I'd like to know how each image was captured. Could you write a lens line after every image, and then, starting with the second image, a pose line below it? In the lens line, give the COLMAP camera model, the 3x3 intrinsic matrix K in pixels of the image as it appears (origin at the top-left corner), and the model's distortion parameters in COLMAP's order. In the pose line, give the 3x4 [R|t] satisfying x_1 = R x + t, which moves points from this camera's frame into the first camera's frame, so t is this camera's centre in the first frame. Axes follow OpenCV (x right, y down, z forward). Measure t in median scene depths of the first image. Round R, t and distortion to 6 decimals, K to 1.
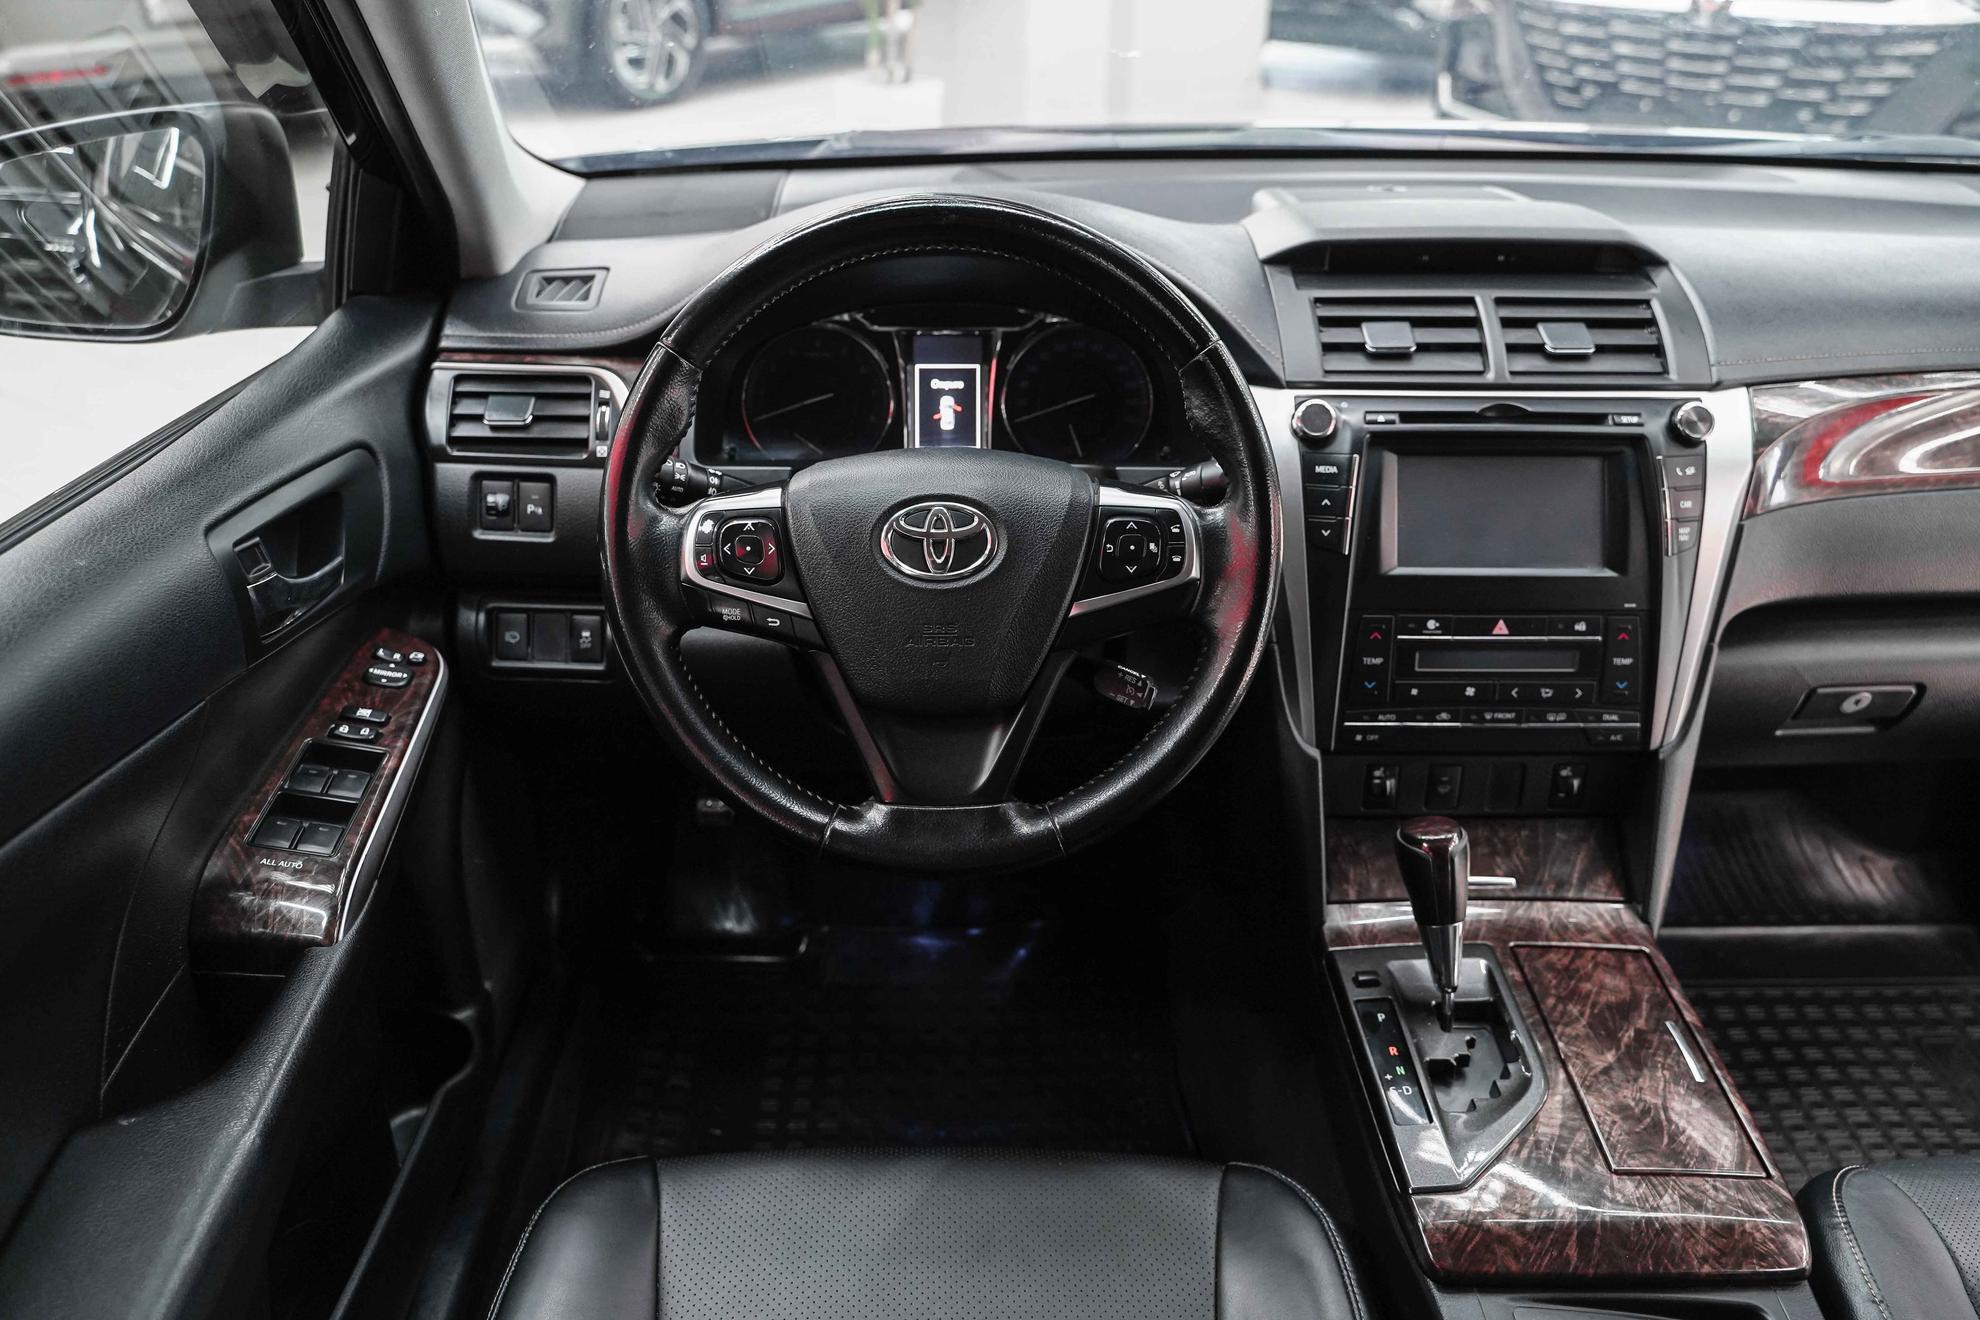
lens RADIAL K [[1598.0, 0, 990.0], [0, 1598.0, 660.0], [0, 0, 1]] dist [-0.005989, 0.004115]
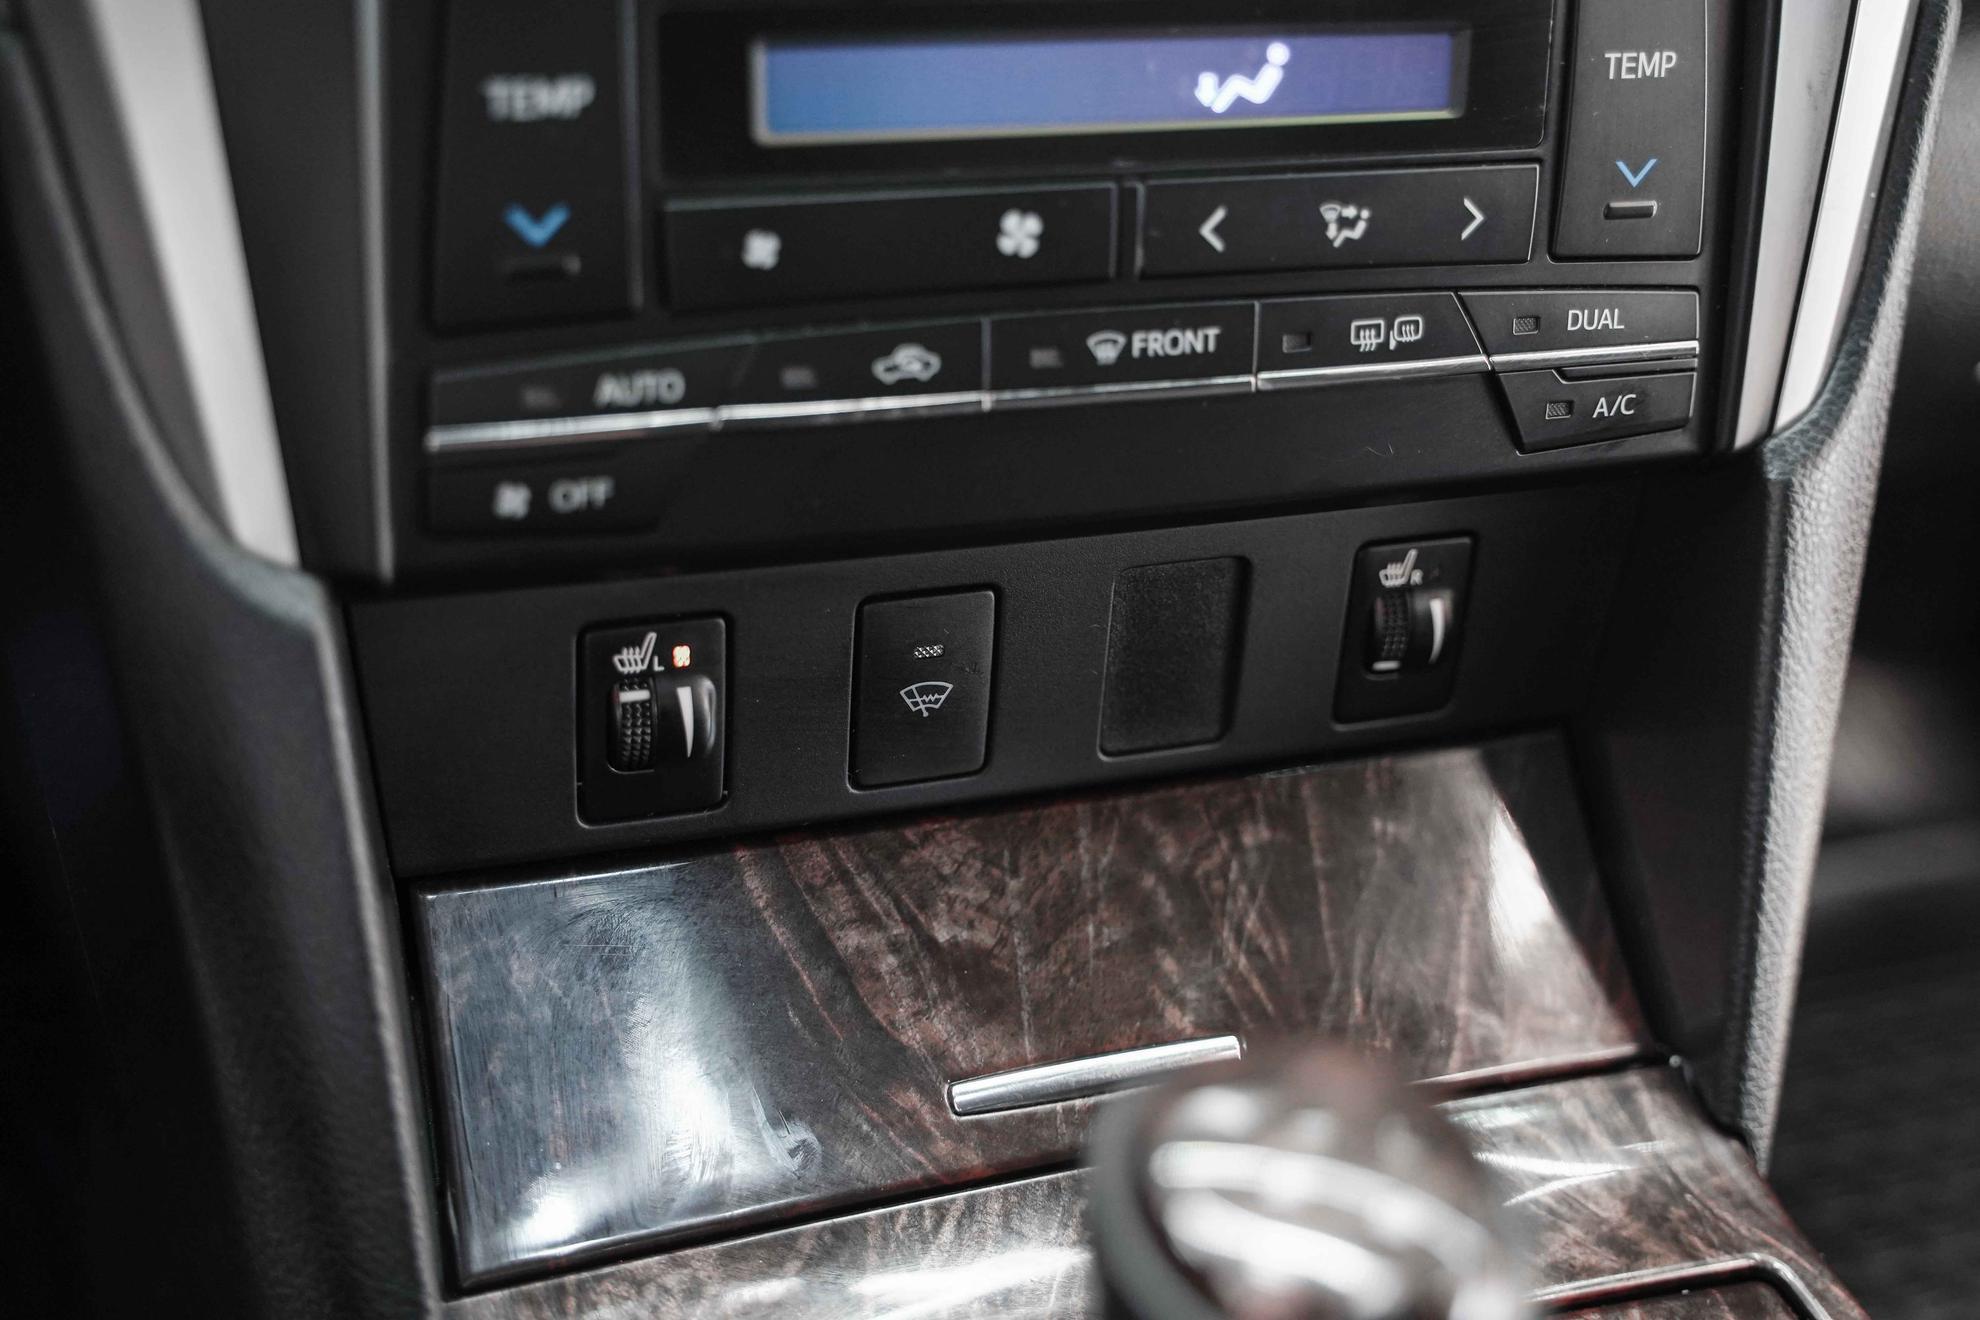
lens RADIAL K [[2559.9, 0, 990.0], [0, 2559.9, 660.0], [0, 0, 1]] dist [-0.012950, -0.031610]
pose [[0.941551, -0.106664, 0.319538, 0.183297], [0.076035, 0.991361, 0.106877, 0.038823], [-0.328177, -0.076334, 0.941527, 0.679150]]
